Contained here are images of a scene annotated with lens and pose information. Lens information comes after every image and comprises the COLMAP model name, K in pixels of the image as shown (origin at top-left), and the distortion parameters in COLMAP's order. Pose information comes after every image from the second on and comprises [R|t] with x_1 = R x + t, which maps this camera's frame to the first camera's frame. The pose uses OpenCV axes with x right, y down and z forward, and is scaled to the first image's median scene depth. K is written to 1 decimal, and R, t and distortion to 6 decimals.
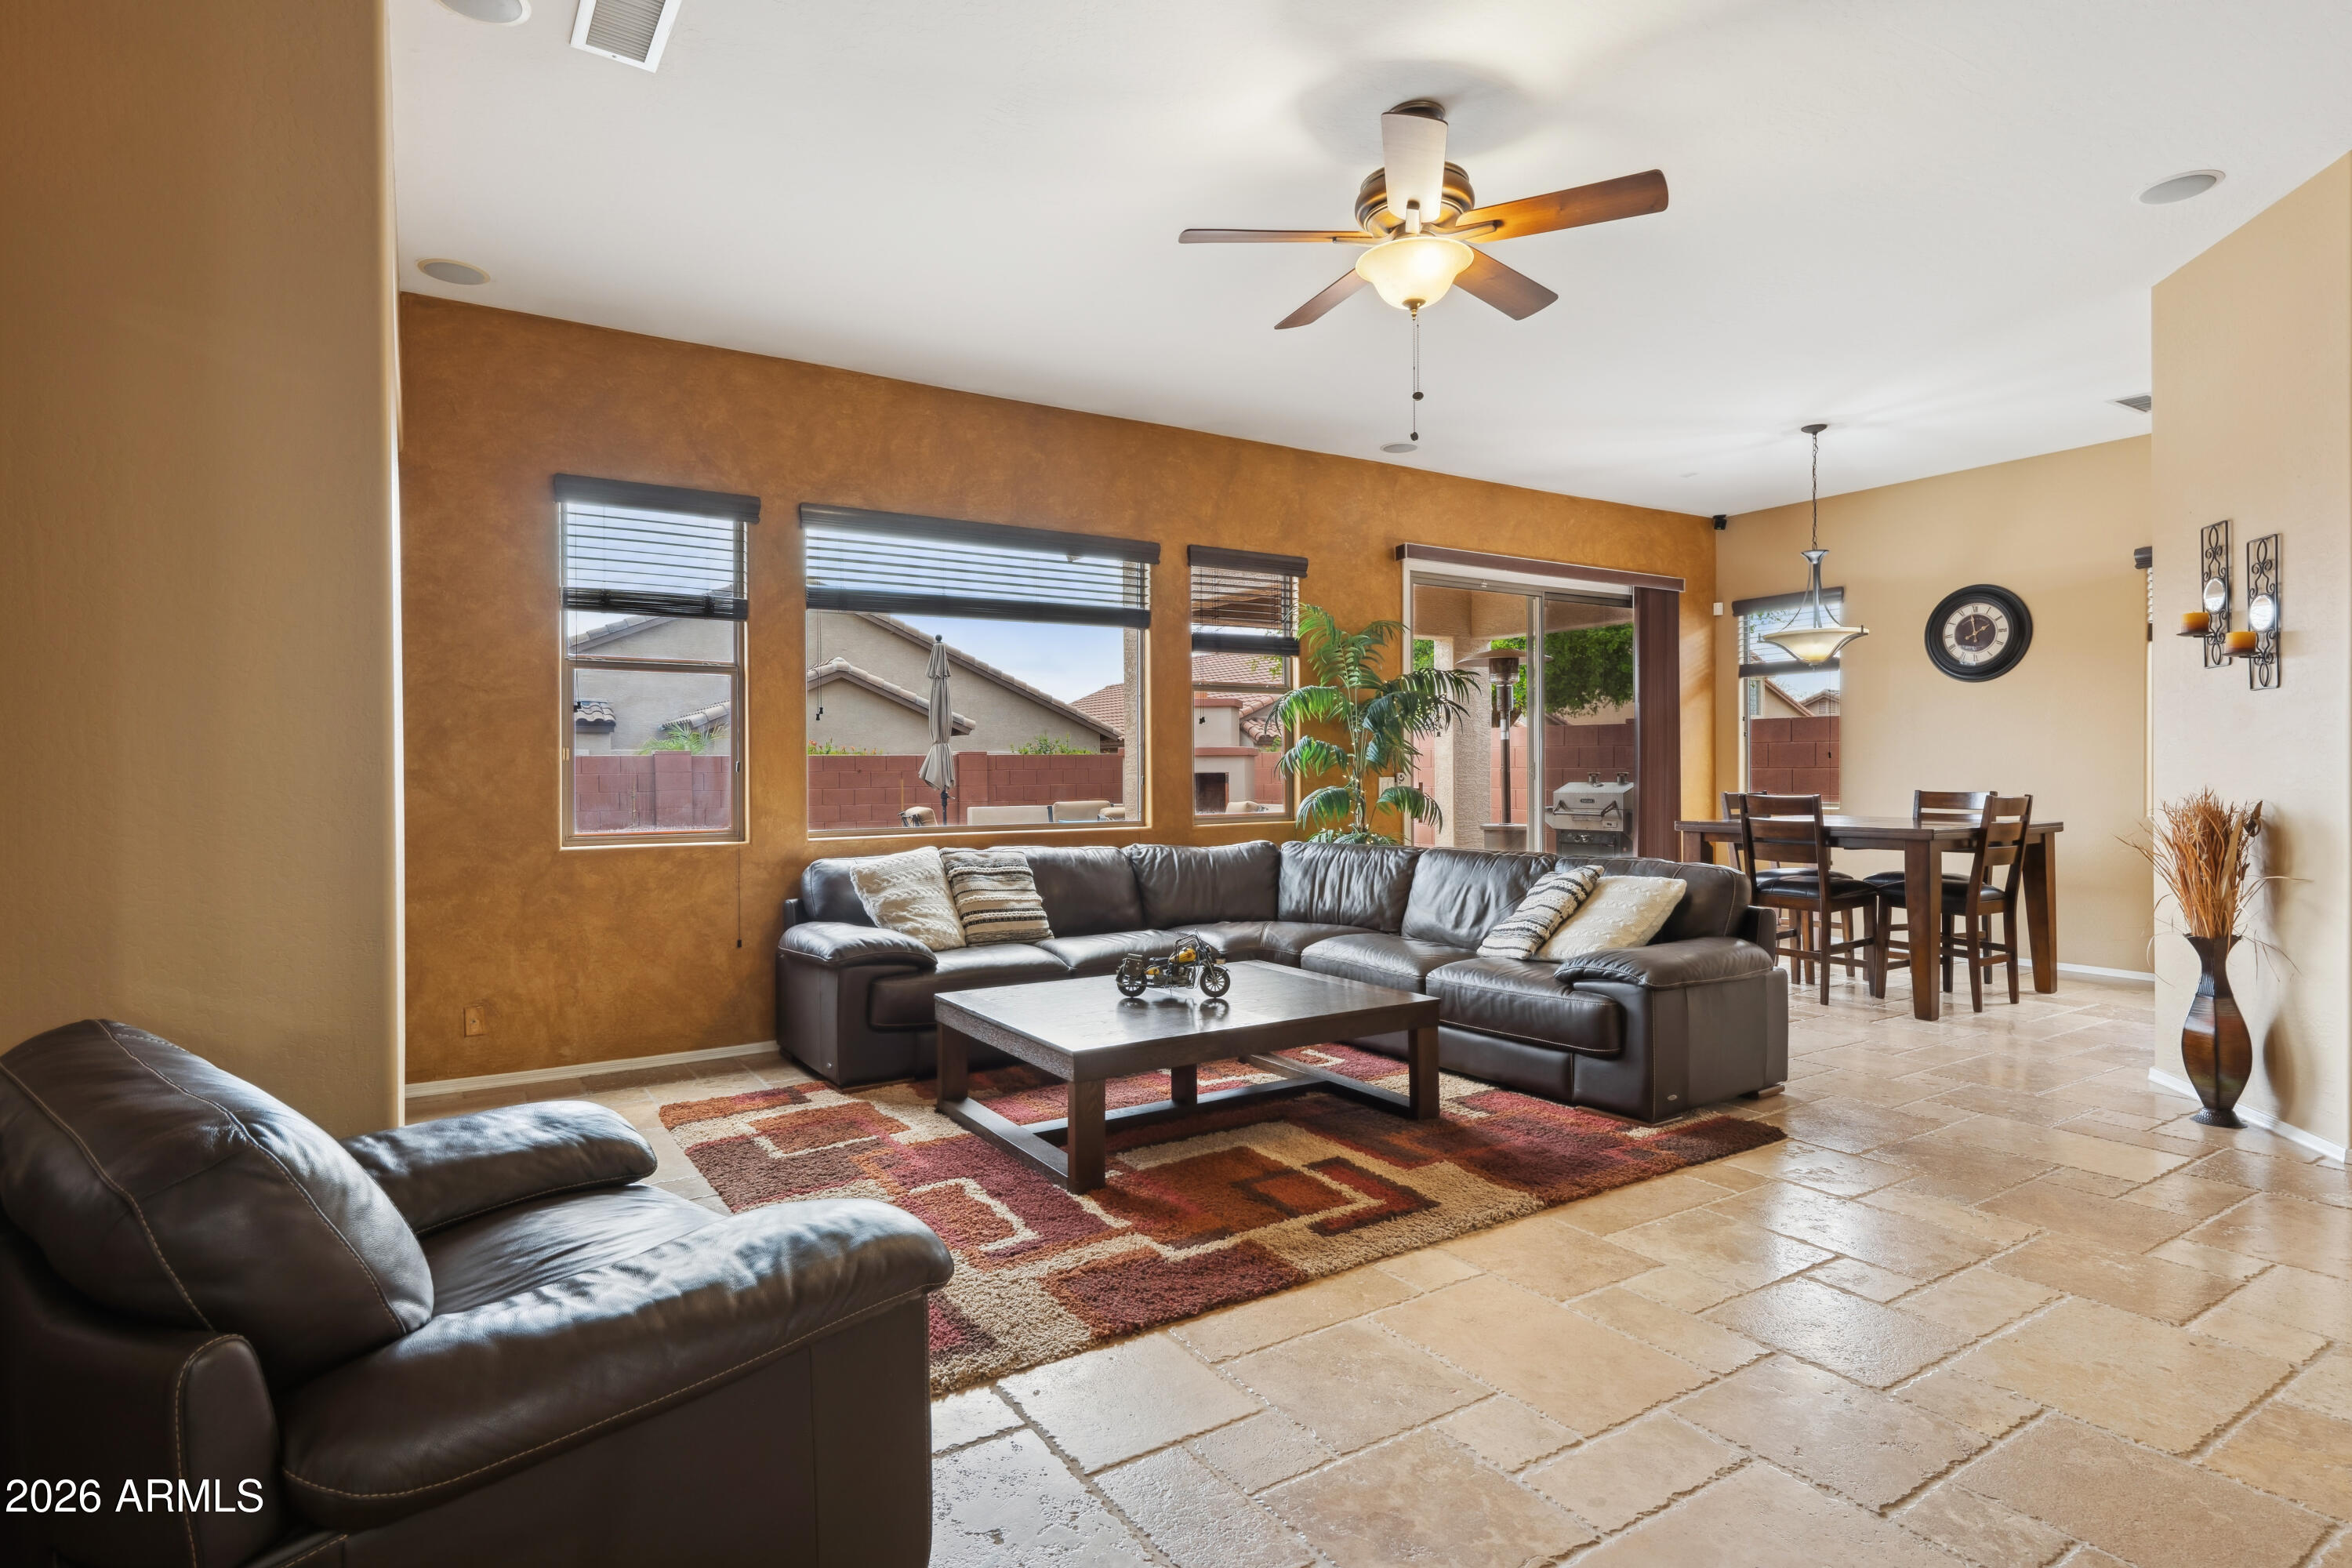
lens RADIAL K [[1183.5, 0, 1165.4], [0, 1183.5, 789.1], [0, 0, 1]] dist [-0.002101, -0.000153]
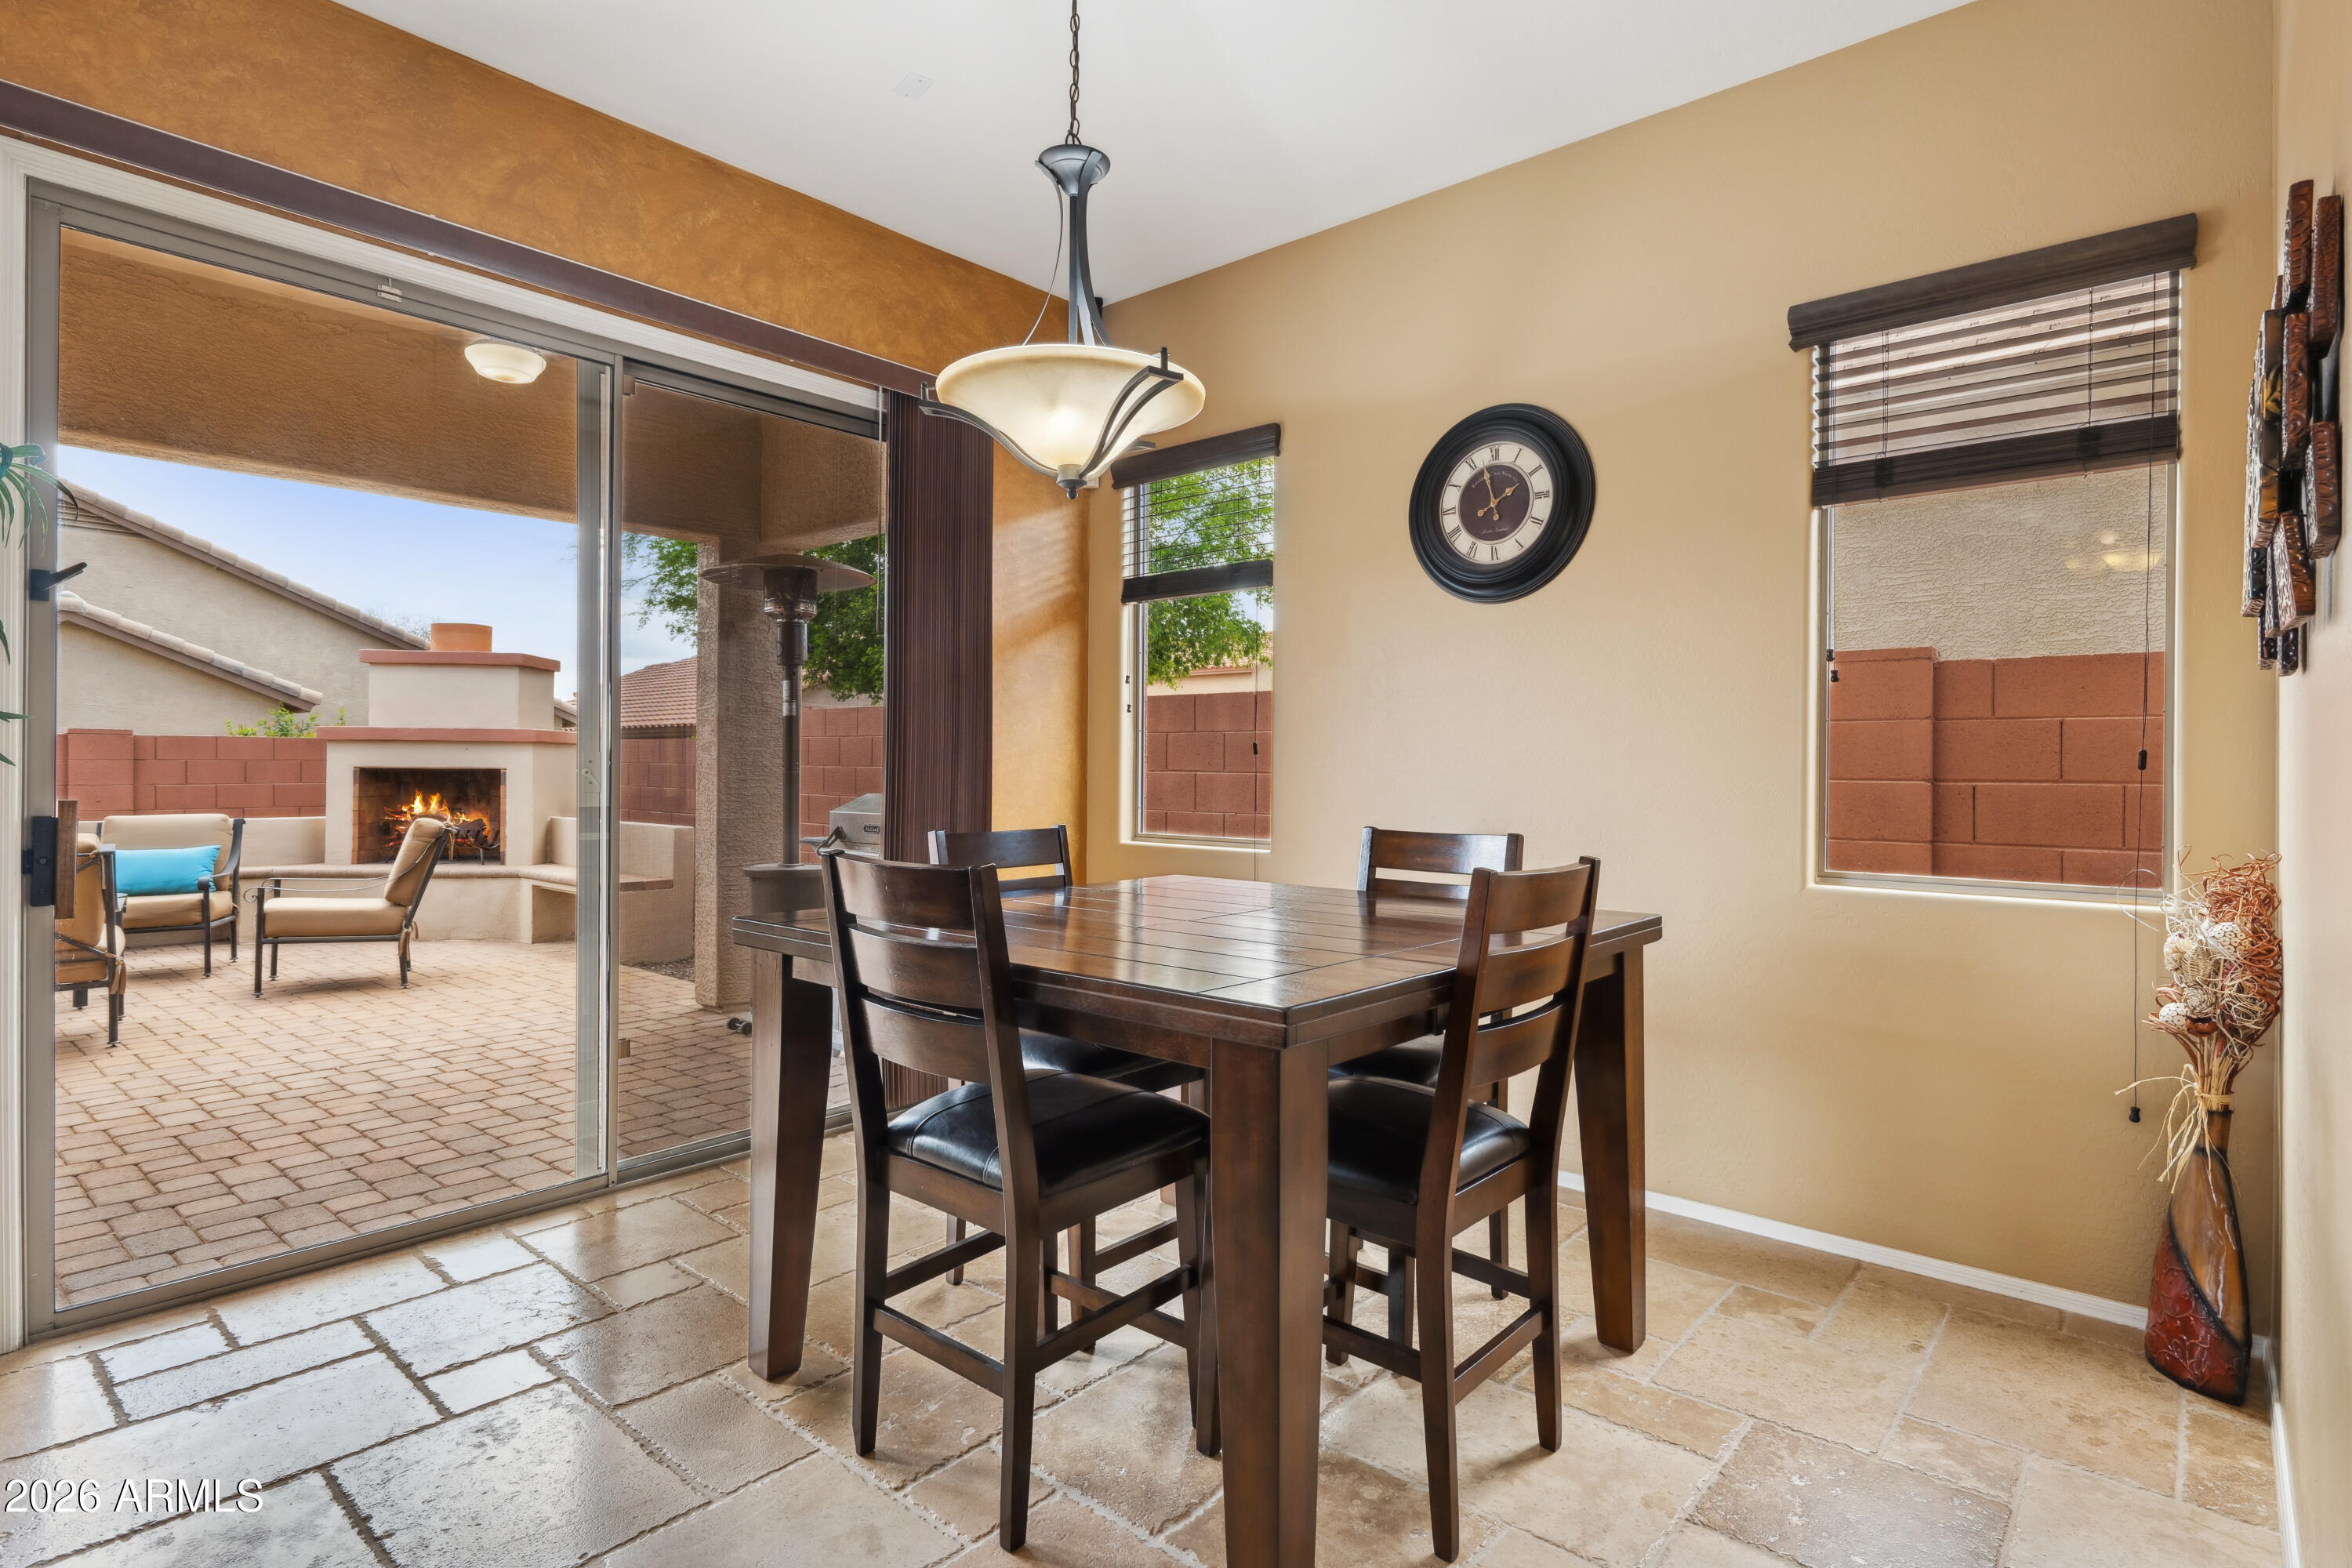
lens RADIAL K [[1183.5, 0, 1168.2], [0, 1183.5, 773.8], [0, 0, 1]] dist [-0.002101, -0.000153]
pose [[0.957352, 0.011664, 0.288688, 0.484490], [-0.008170, 0.999878, -0.013306, -0.013597], [-0.288808, 0.010380, 0.957331, 0.665507]]
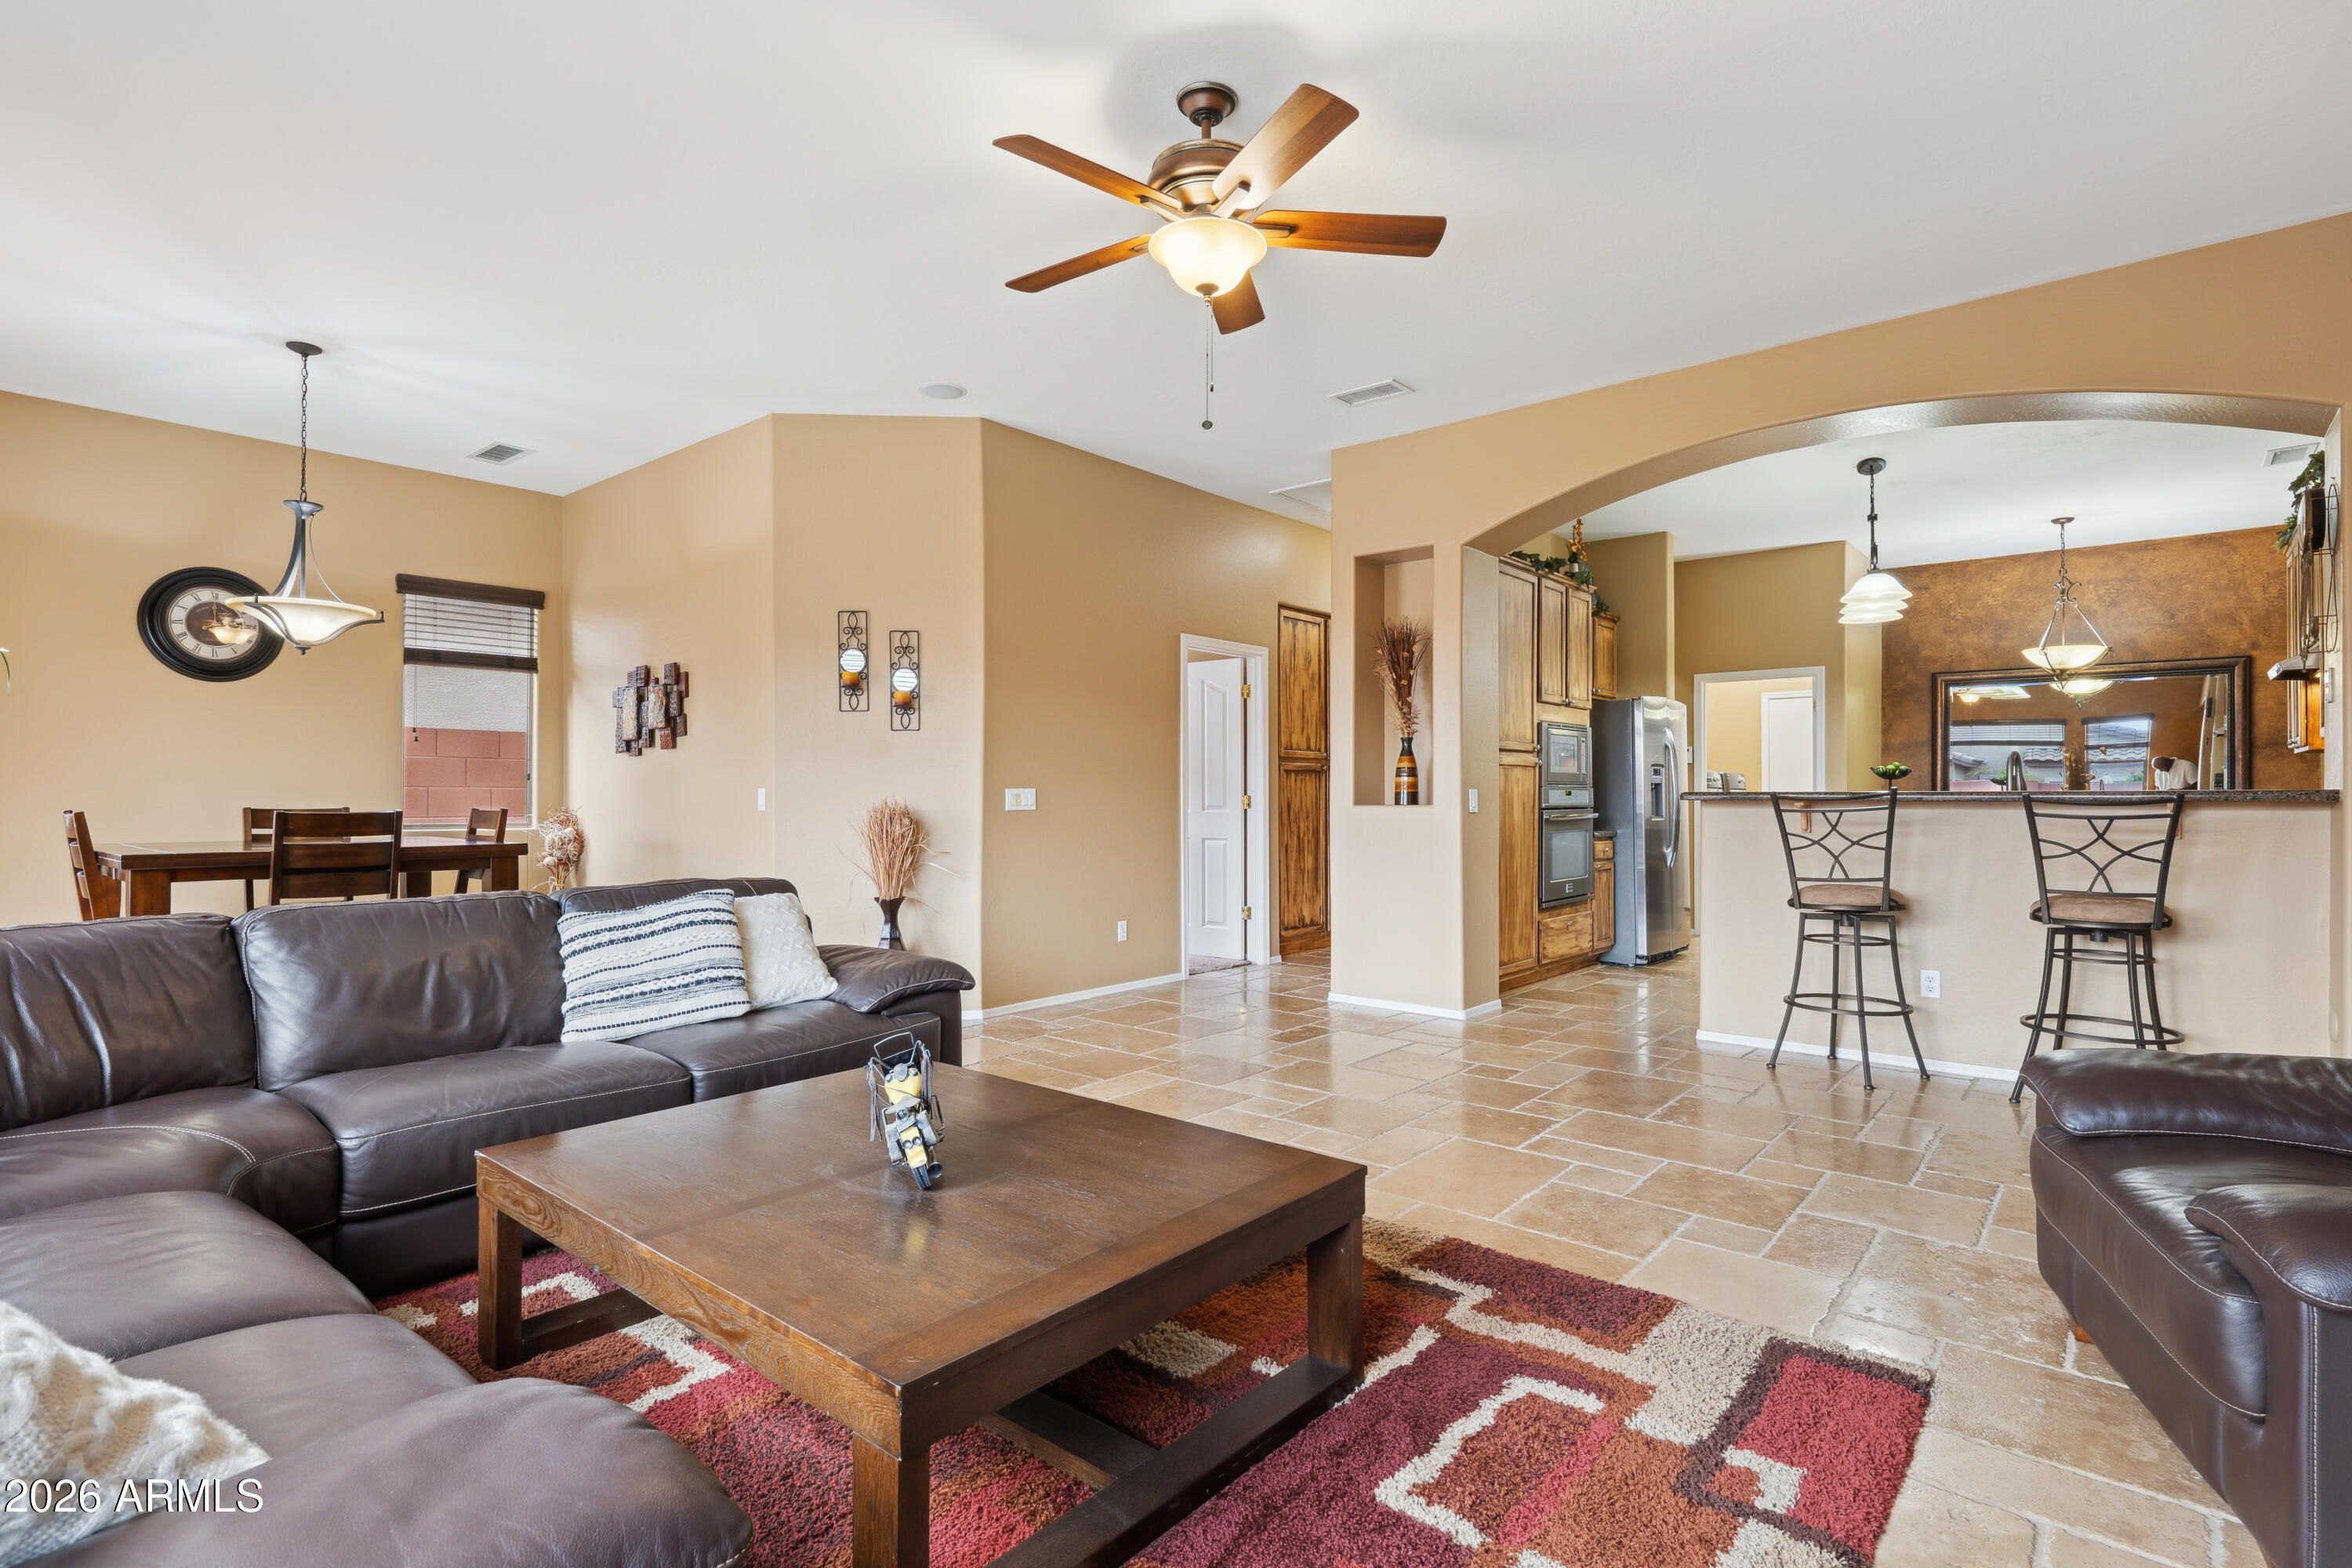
lens RADIAL K [[1148.8, 0, 1169.8], [0, 1148.8, 788.3], [0, 0, 1]] dist [0.000045, 0.001256]
pose [[-0.293265, 0.014399, 0.955923, -0.356512], [0.015573, 0.999826, -0.010283, 0.006359], [-0.955904, 0.011871, -0.293438, 0.685715]]
